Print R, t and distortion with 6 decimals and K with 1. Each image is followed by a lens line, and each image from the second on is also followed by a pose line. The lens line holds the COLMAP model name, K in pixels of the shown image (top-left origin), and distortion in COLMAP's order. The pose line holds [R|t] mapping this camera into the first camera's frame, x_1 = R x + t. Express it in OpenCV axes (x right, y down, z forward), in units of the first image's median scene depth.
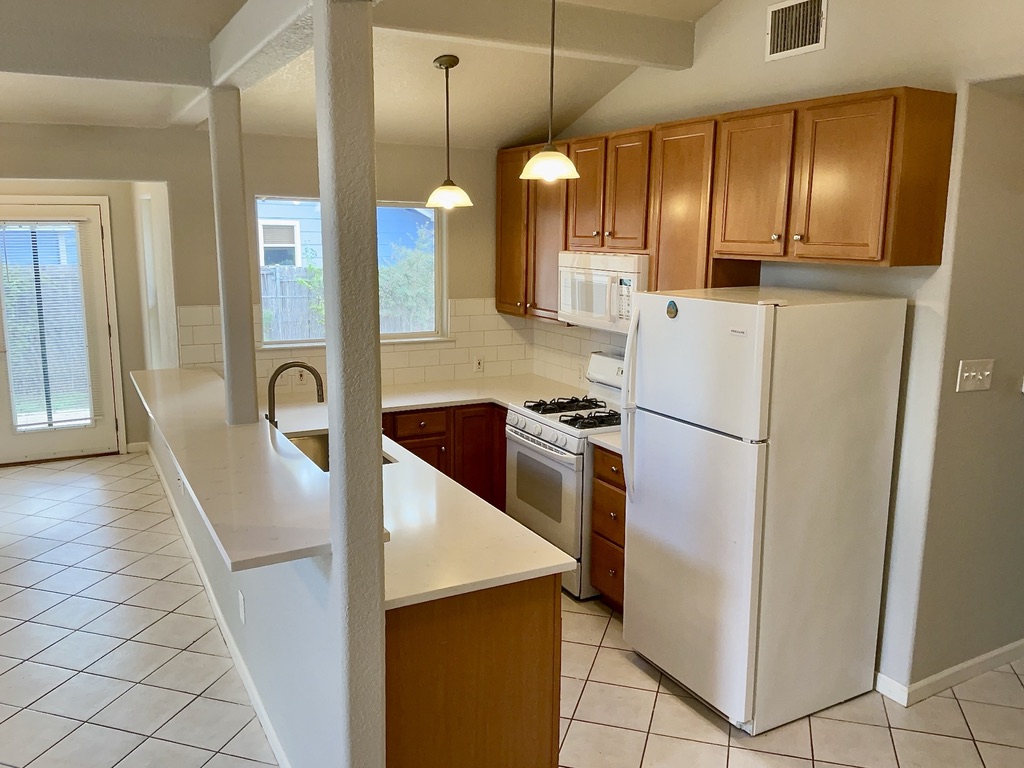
lens RADIAL K [[831.7, 0, 511.4], [0, 831.7, 389.0], [0, 0, 1]] dist [0.051287, -0.094096]
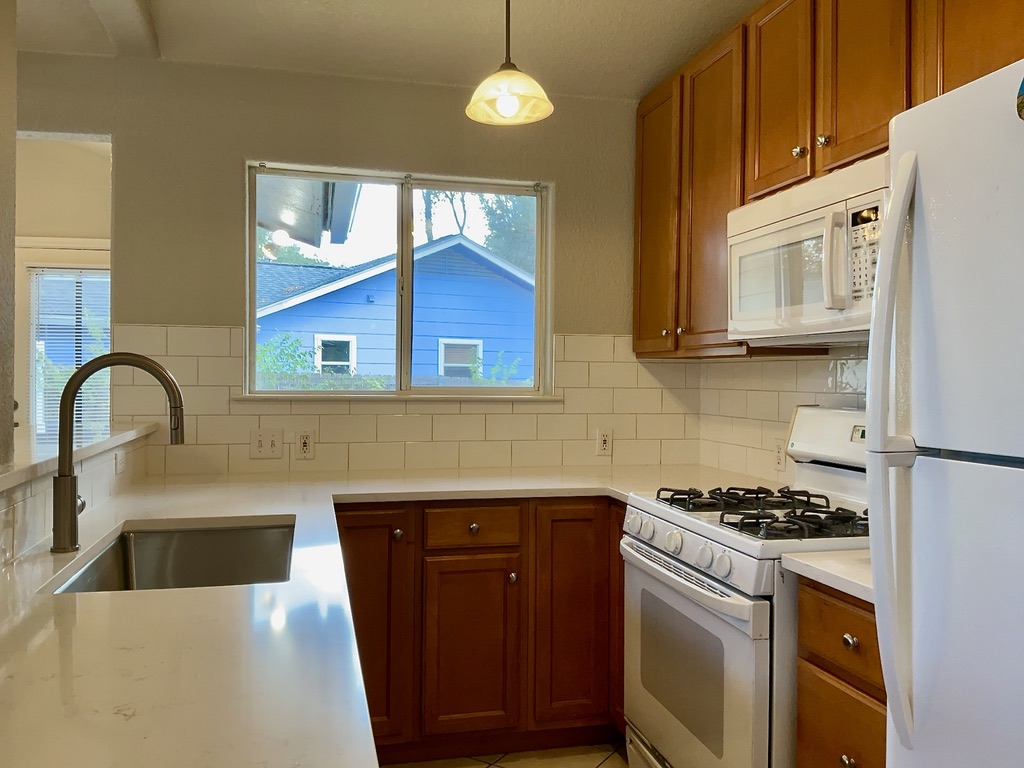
lens RADIAL K [[831.7, 0, 503.2], [0, 831.7, 378.4], [0, 0, 1]] dist [0.051287, -0.094096]
pose [[0.965221, -0.002109, -0.261427, 0.063842], [-0.047116, 0.982191, -0.181882, 0.050322], [0.257155, 0.187874, 0.947932, 0.521175]]
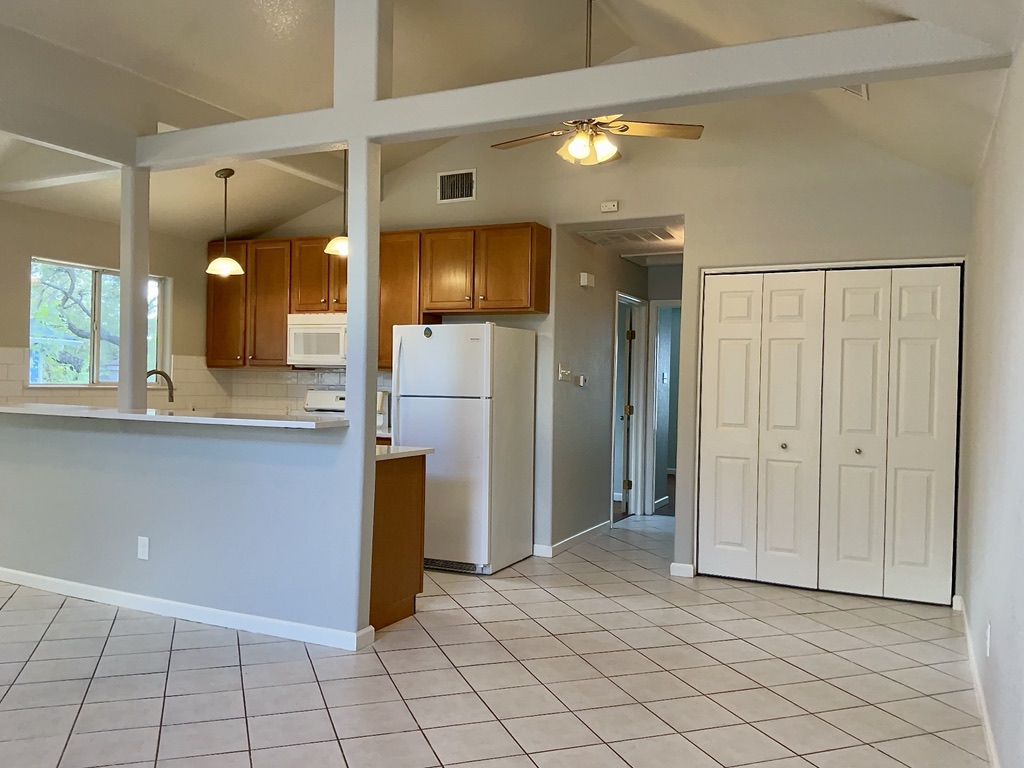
lens RADIAL K [[831.7, 0, 518.6], [0, 831.7, 388.7], [0, 0, 1]] dist [0.051287, -0.094096]
pose [[0.800269, -0.001004, 0.599640, -0.519446], [0.103215, 0.985304, -0.136100, 0.206136], [-0.590691, 0.170809, 0.788612, -0.337989]]
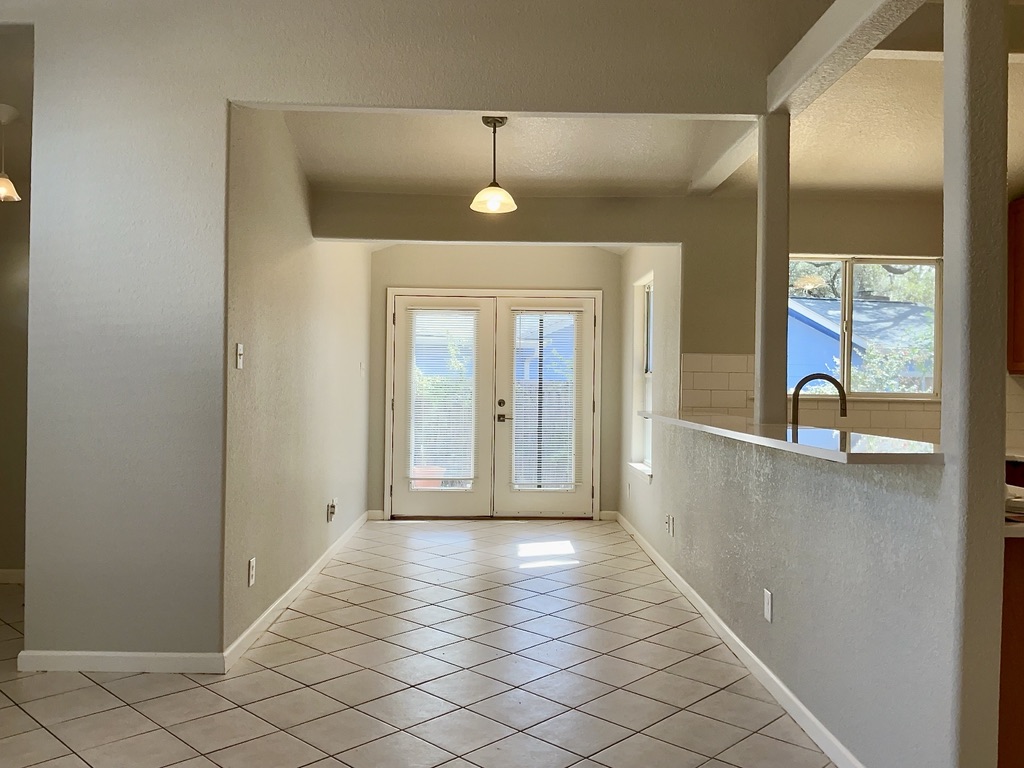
lens RADIAL K [[831.7, 0, 509.0], [0, 831.7, 380.7], [0, 0, 1]] dist [0.051287, -0.094096]
pose [[0.890301, -0.001872, -0.455369, -0.113858], [-0.088671, 0.980138, -0.177391, 0.163641], [0.446656, 0.198310, 0.872451, -0.047716]]
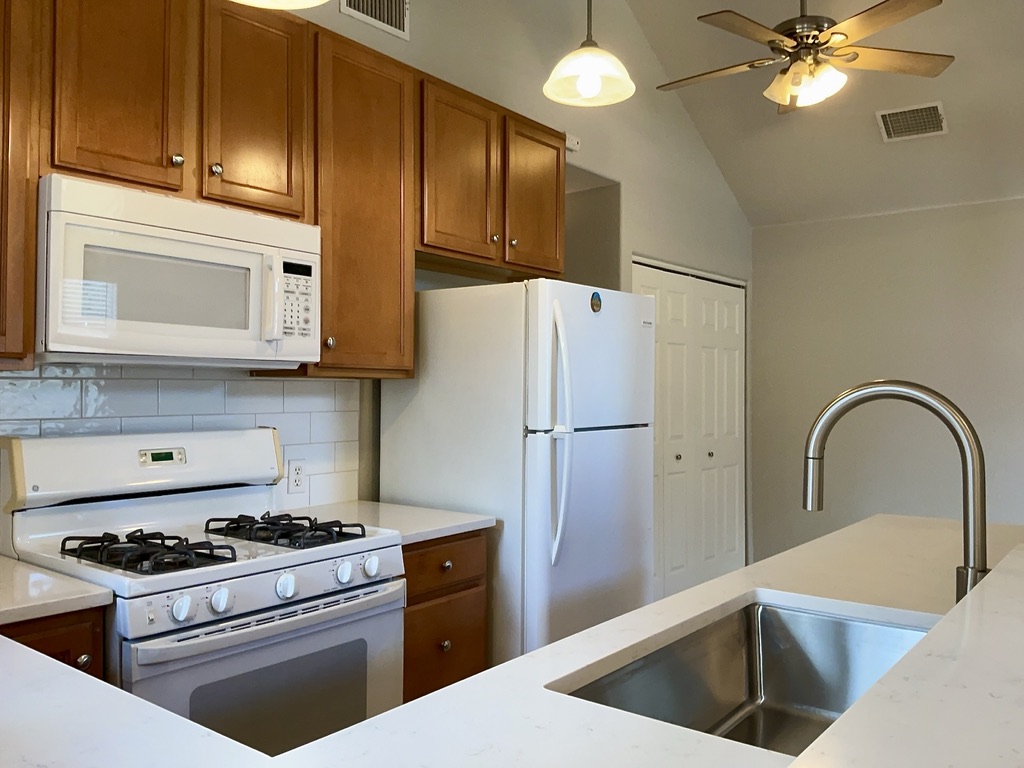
lens RADIAL K [[831.7, 0, 507.8], [0, 831.7, 384.4], [0, 0, 1]] dist [0.051287, -0.094096]
pose [[-0.392215, -0.004162, 0.919864, -0.425162], [0.165664, 0.983320, 0.075086, -0.068639], [-0.904833, 0.181838, -0.384984, 1.077697]]
